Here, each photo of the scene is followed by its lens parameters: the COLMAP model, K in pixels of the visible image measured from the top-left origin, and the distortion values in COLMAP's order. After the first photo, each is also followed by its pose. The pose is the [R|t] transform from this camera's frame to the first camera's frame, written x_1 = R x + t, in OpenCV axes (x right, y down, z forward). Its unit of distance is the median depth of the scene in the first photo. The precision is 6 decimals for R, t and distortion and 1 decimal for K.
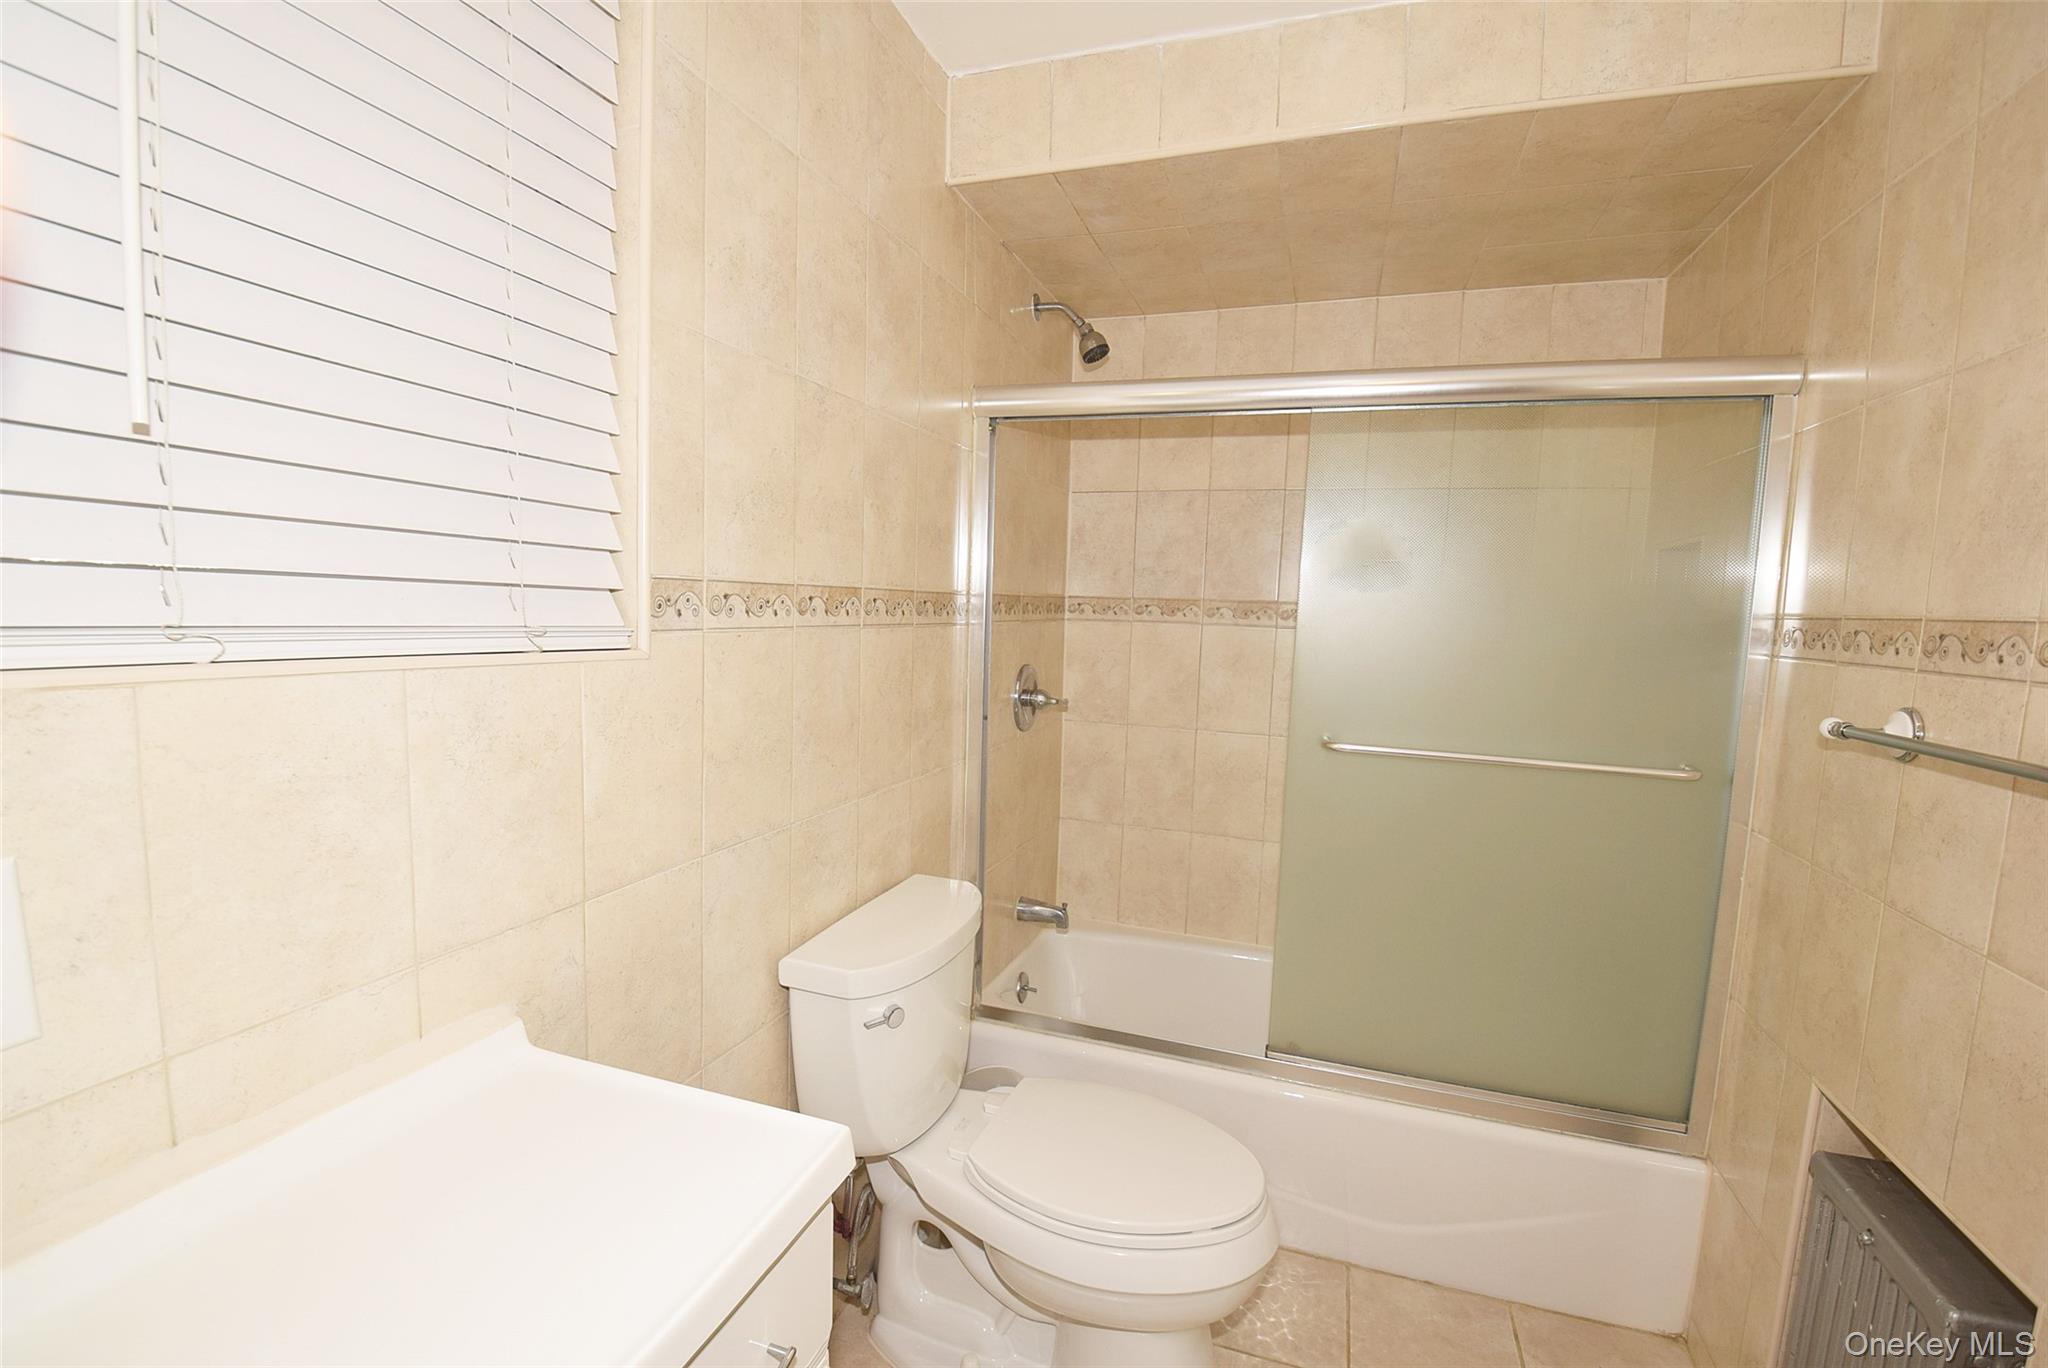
lens RADIAL K [[908.5, 0, 1020.3], [0, 908.5, 703.7], [0, 0, 1]] dist [0.027048, -0.041576]
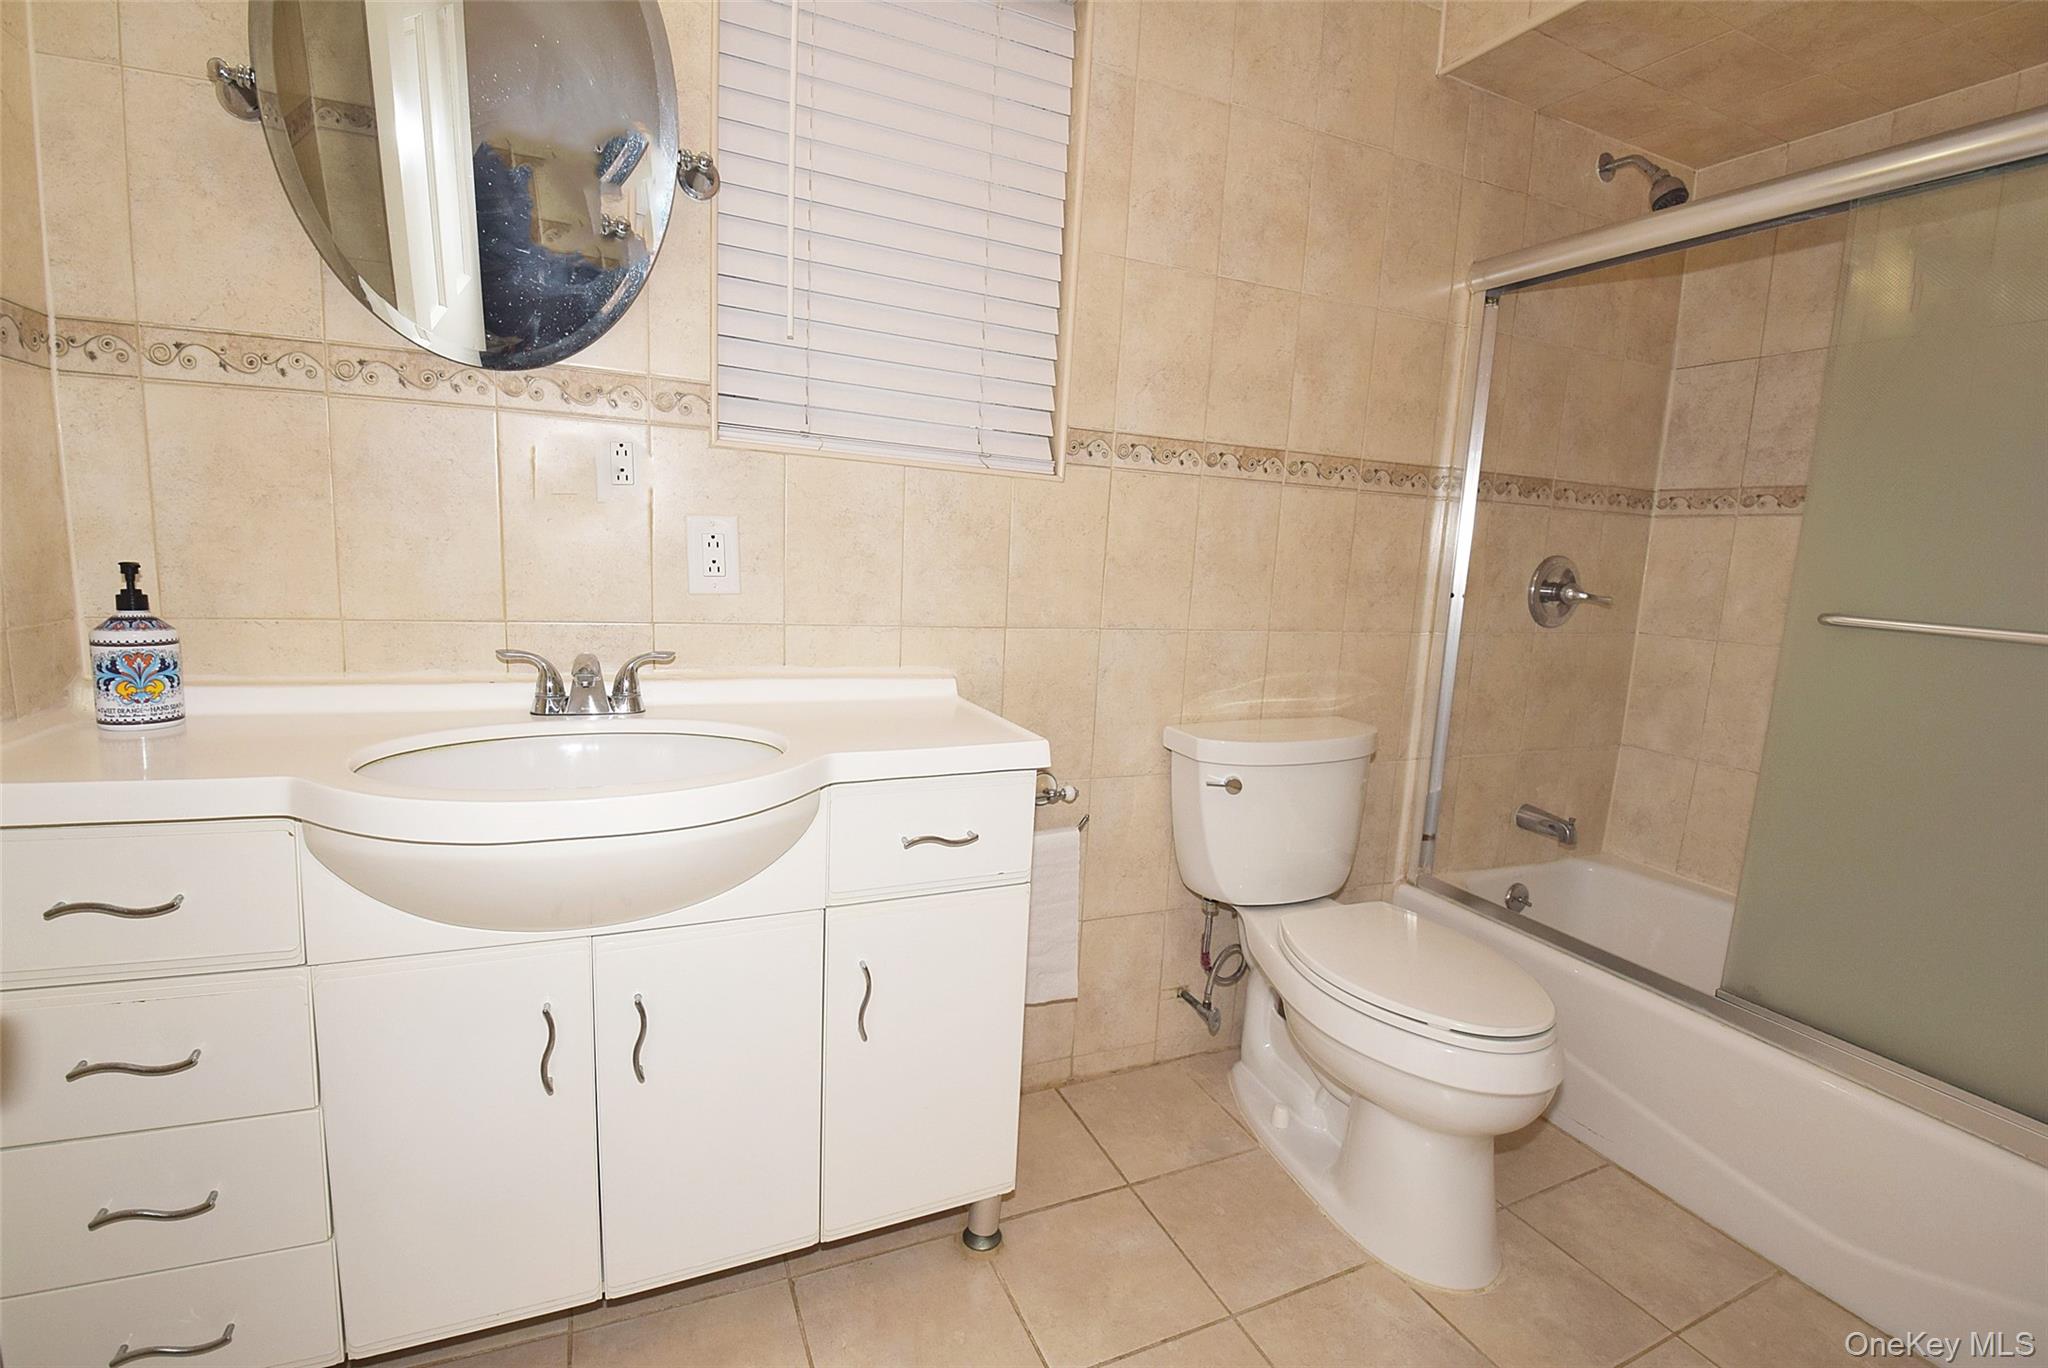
lens RADIAL K [[908.5, 0, 1020.3], [0, 908.5, 703.7], [0, 0, 1]] dist [0.027048, -0.041576]
pose [[0.683508, 0.122351, -0.719616, 0.496963], [-0.108724, 0.991920, 0.065380, 0.164342], [0.721800, 0.033551, 0.691288, -0.071552]]
